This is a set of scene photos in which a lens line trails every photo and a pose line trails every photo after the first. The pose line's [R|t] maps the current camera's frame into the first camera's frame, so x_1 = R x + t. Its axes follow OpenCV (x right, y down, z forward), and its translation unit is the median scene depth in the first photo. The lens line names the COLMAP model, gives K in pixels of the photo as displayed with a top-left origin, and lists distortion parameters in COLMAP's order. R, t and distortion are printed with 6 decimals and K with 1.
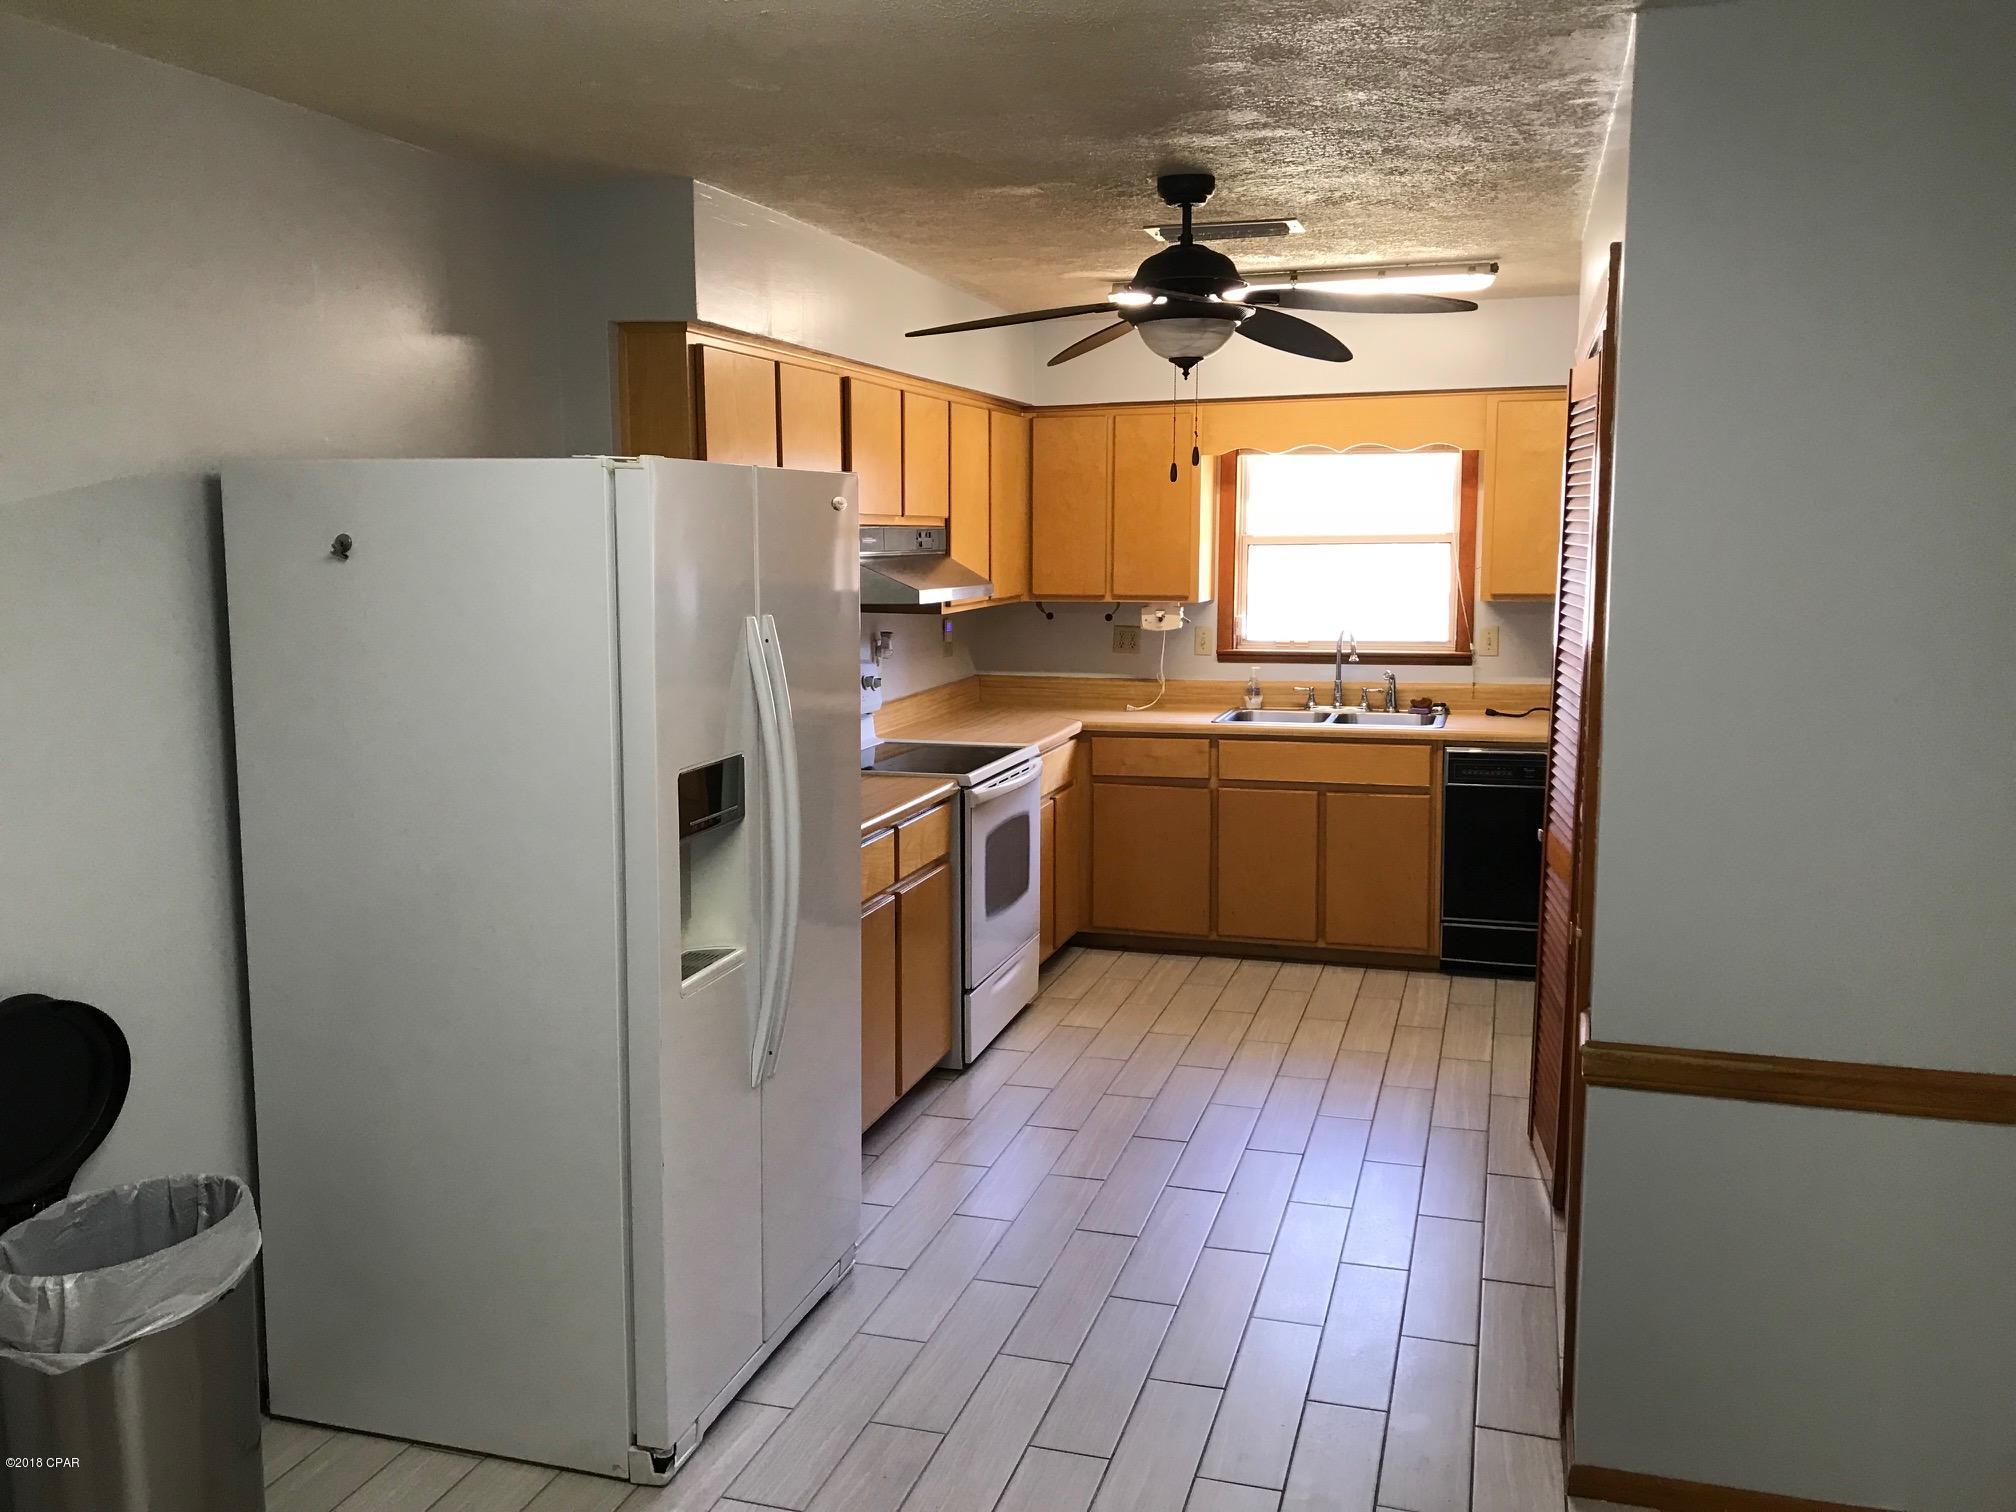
lens RADIAL K [[1673.5, 0, 999.9], [0, 1673.5, 750.1], [0, 0, 1]] dist [-0.003096, -0.014918]
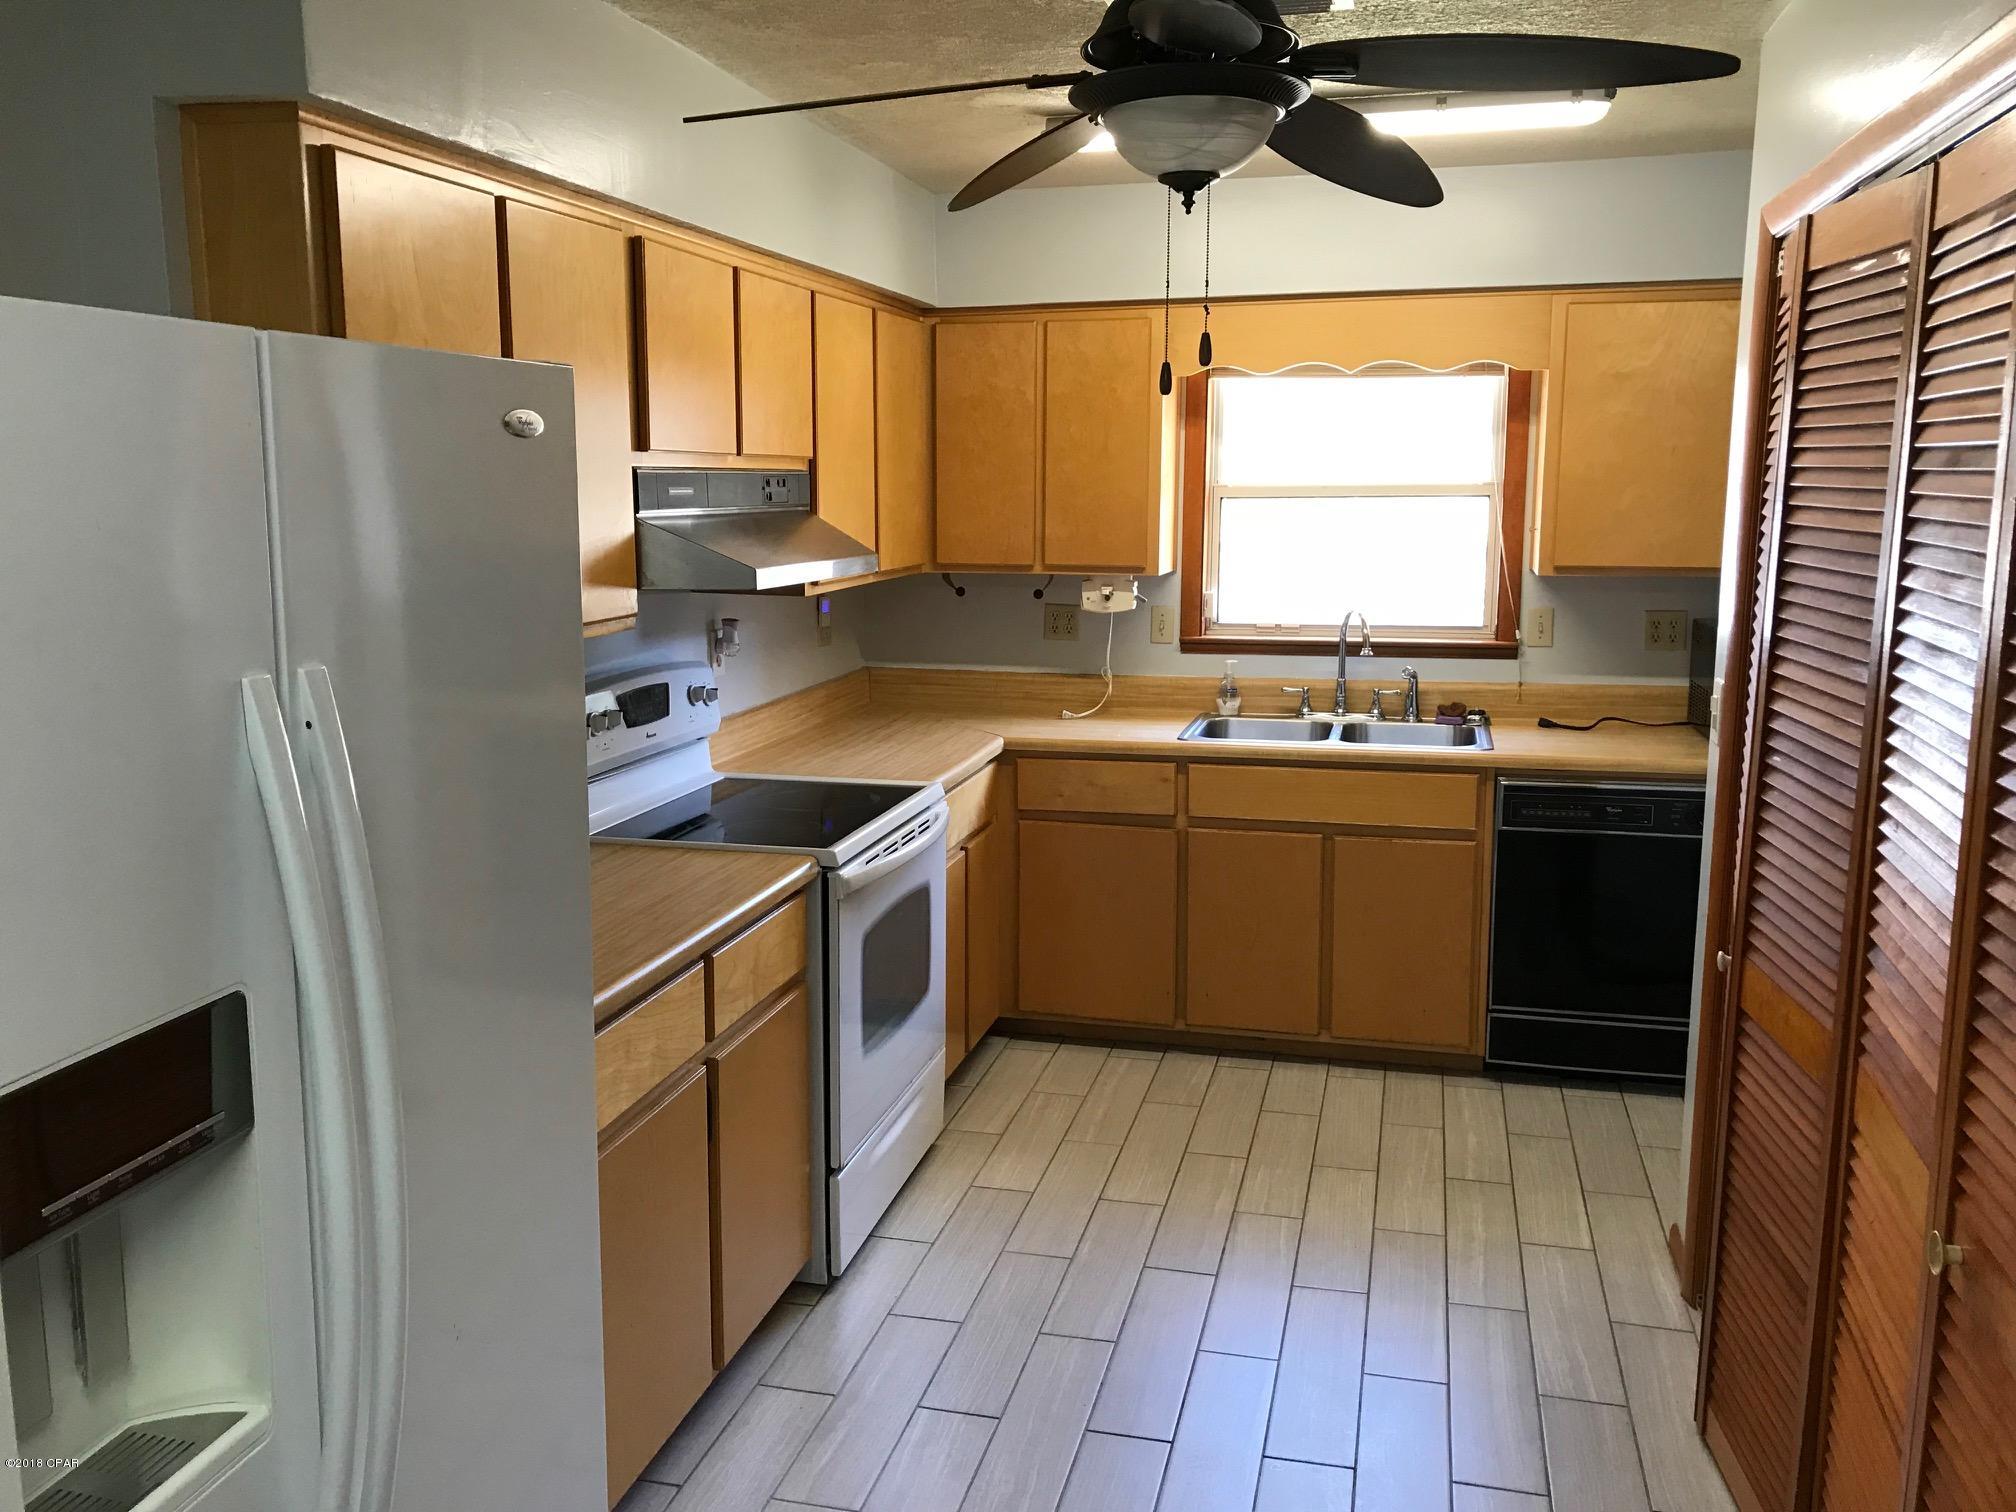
lens RADIAL K [[1673.5, 0, 1013.3], [0, 1673.5, 759.5], [0, 0, 1]] dist [-0.003096, -0.014918]
pose [[0.998379, -0.005214, 0.056680, 0.012407], [0.003053, 0.999267, 0.038152, -0.037973], [-0.056838, -0.037917, 0.997663, 0.279977]]
